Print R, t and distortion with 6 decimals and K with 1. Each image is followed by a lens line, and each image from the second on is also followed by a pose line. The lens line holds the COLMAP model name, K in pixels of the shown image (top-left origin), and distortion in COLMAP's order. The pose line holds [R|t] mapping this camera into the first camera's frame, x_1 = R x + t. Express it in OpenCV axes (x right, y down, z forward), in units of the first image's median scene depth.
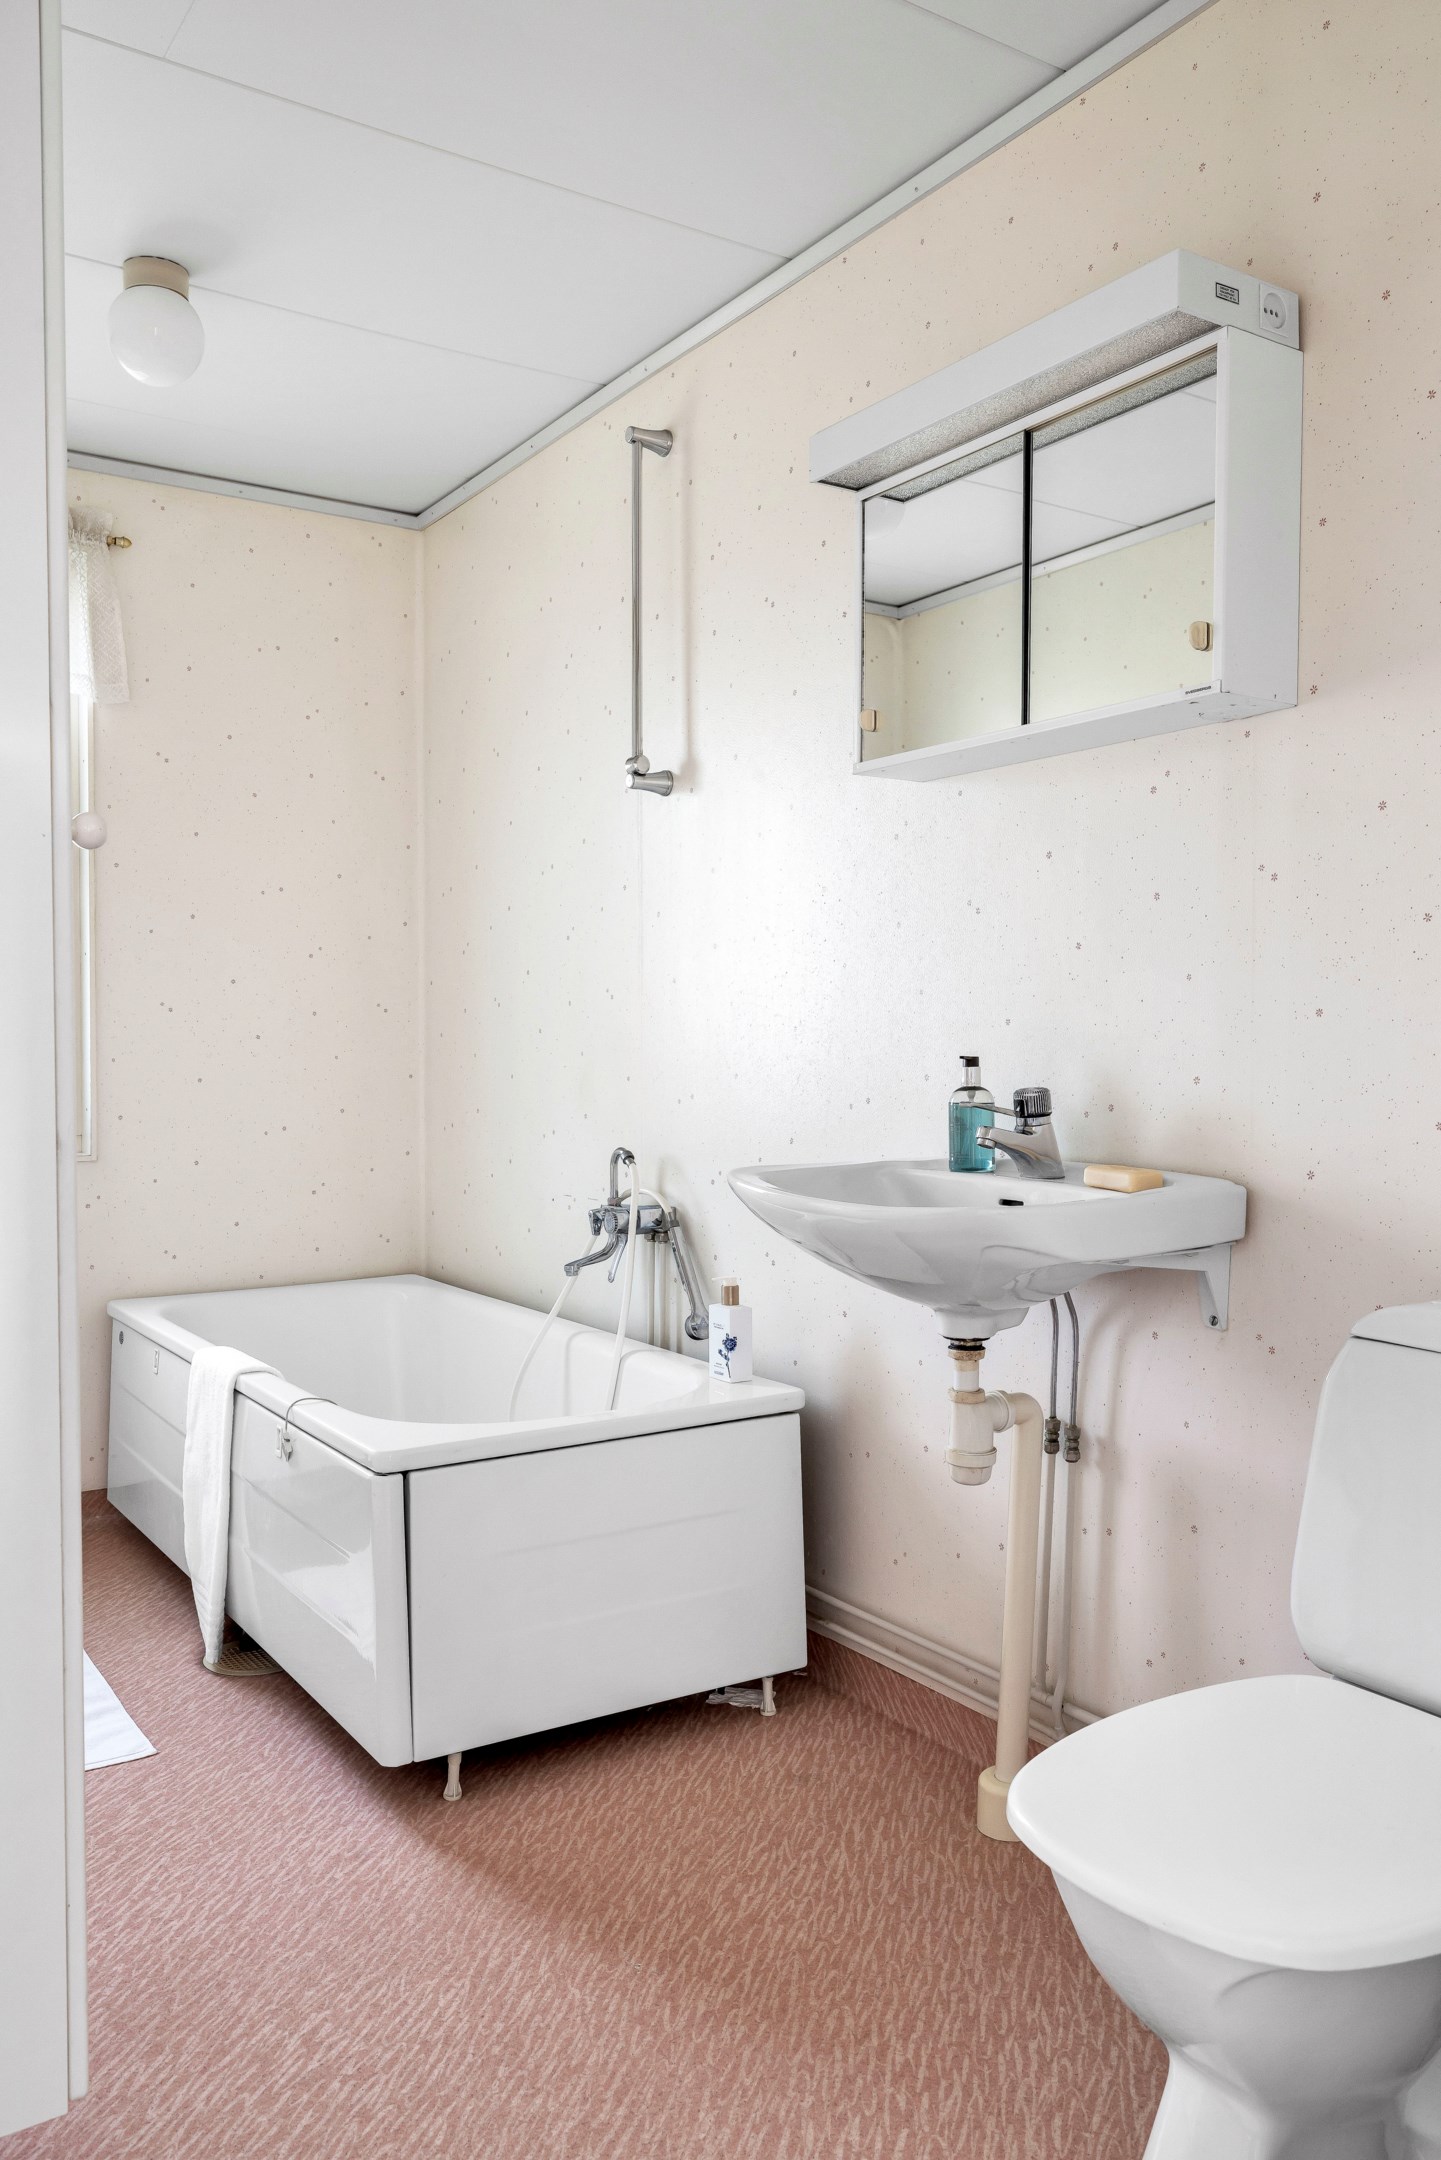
lens RADIAL K [[1667.8, 0, 720.5], [0, 1667.8, 1080.4], [0, 0, 1]] dist [0.000267, -0.002581]
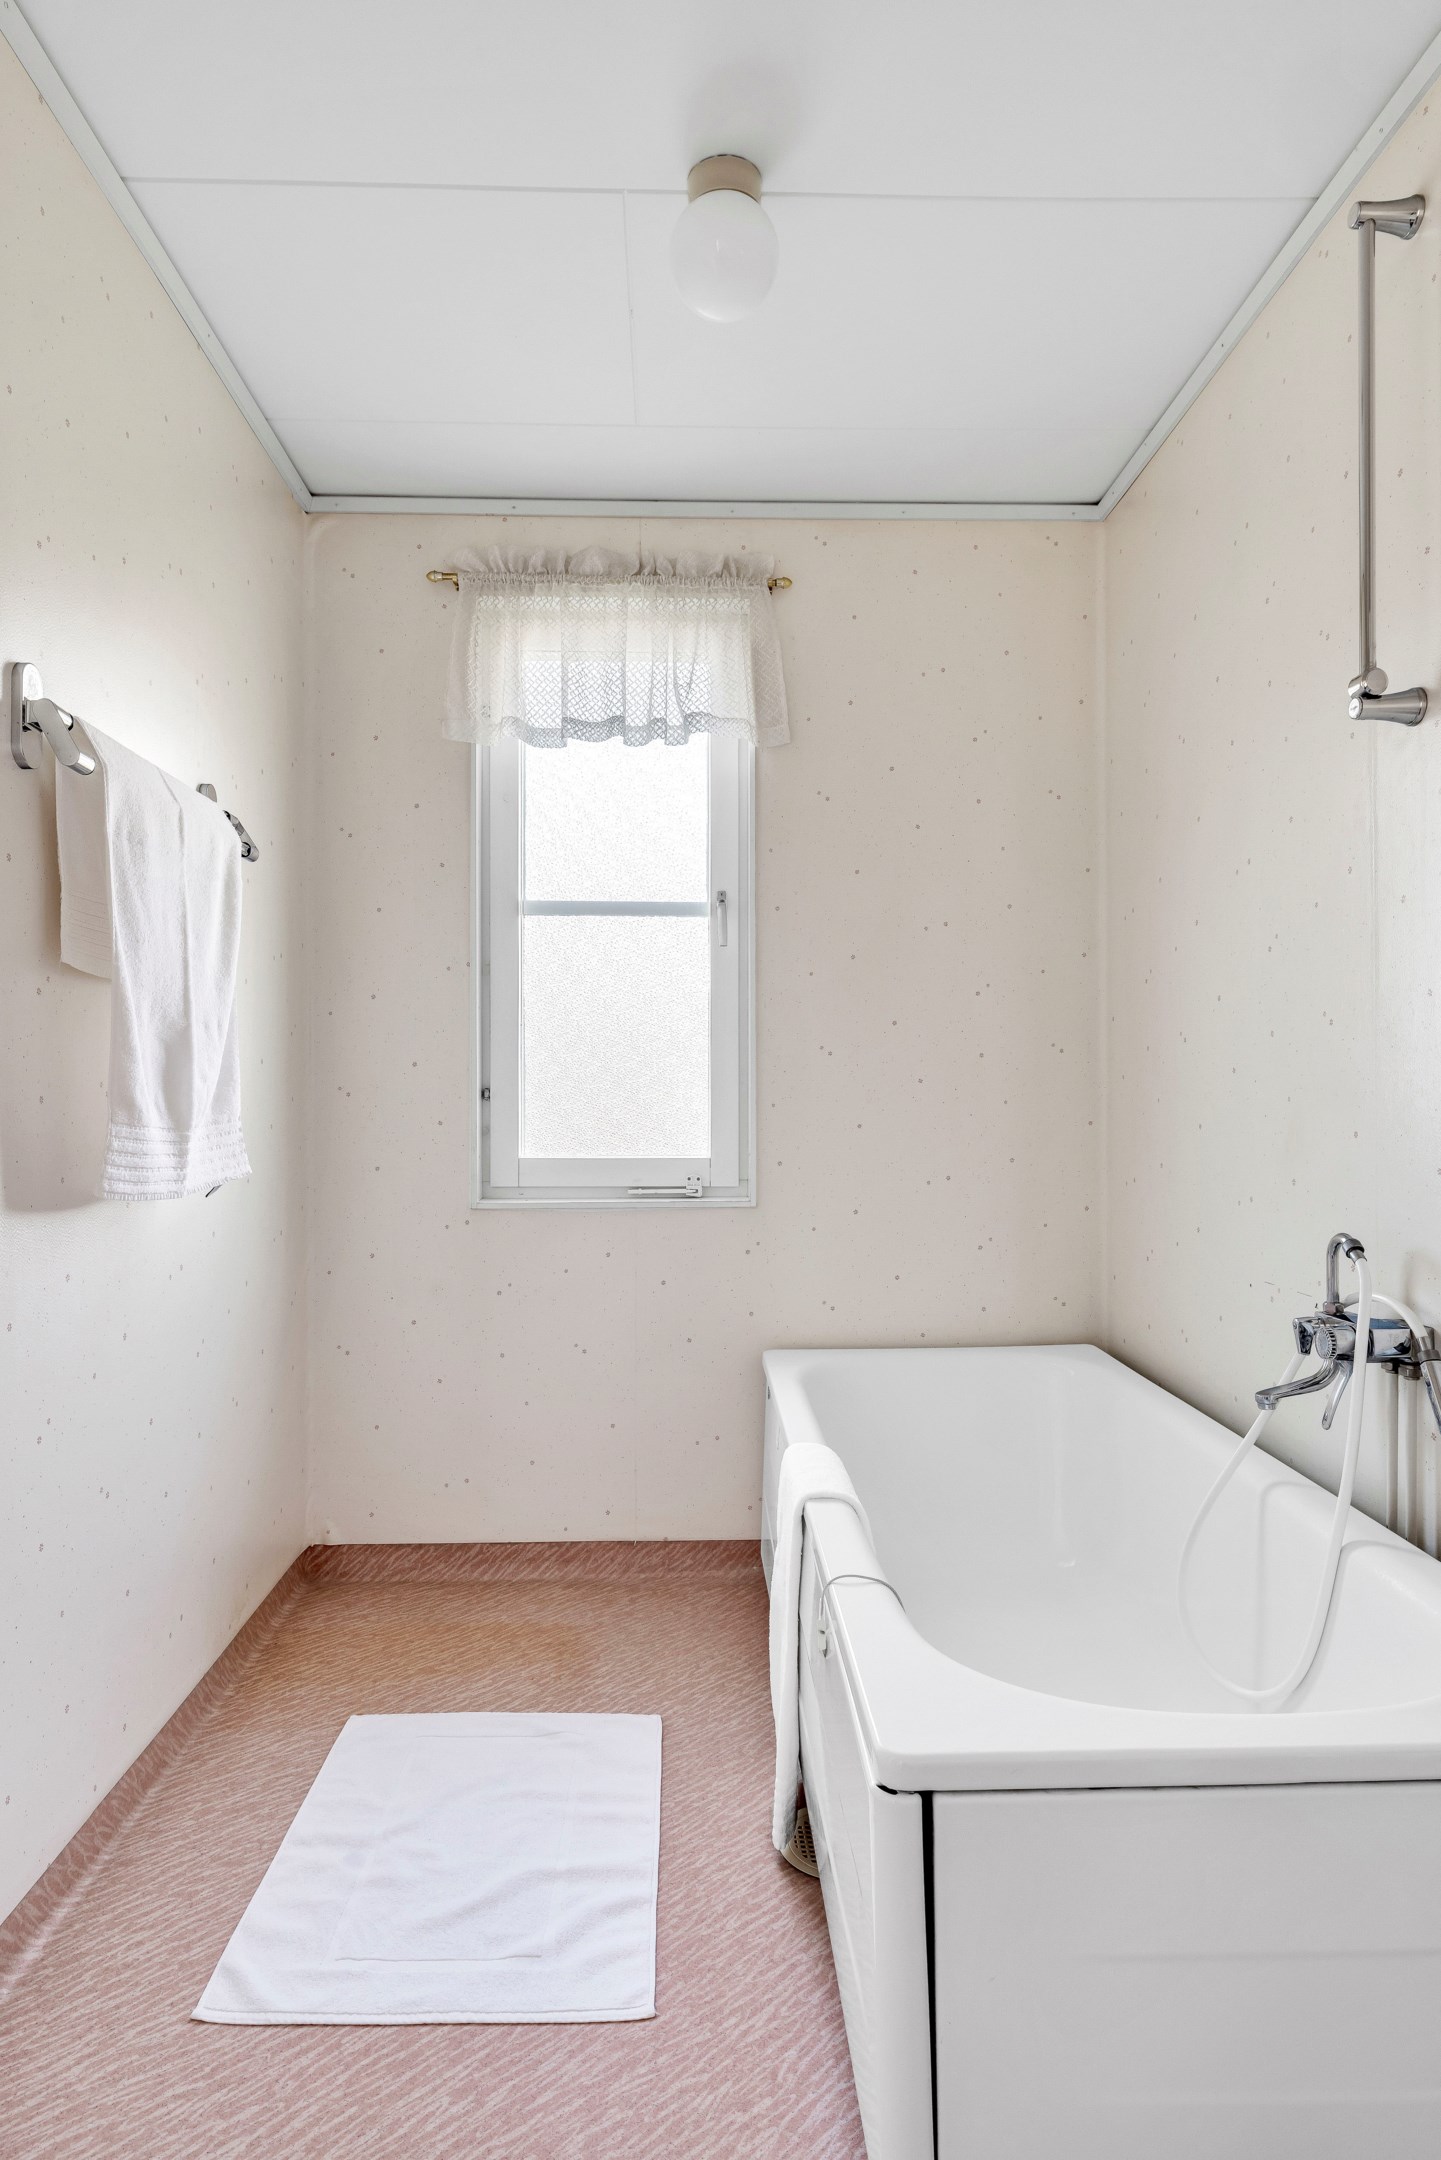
lens RADIAL K [[1229.9, 0, 715.7], [0, 1229.9, 1093.1], [0, 0, 1]] dist [-0.000388, 0.002091]
pose [[0.852369, -0.002803, -0.522933, -0.013857], [-0.006052, 0.999866, -0.015225, -0.009821], [0.522905, 0.016142, 0.852238, 0.421626]]
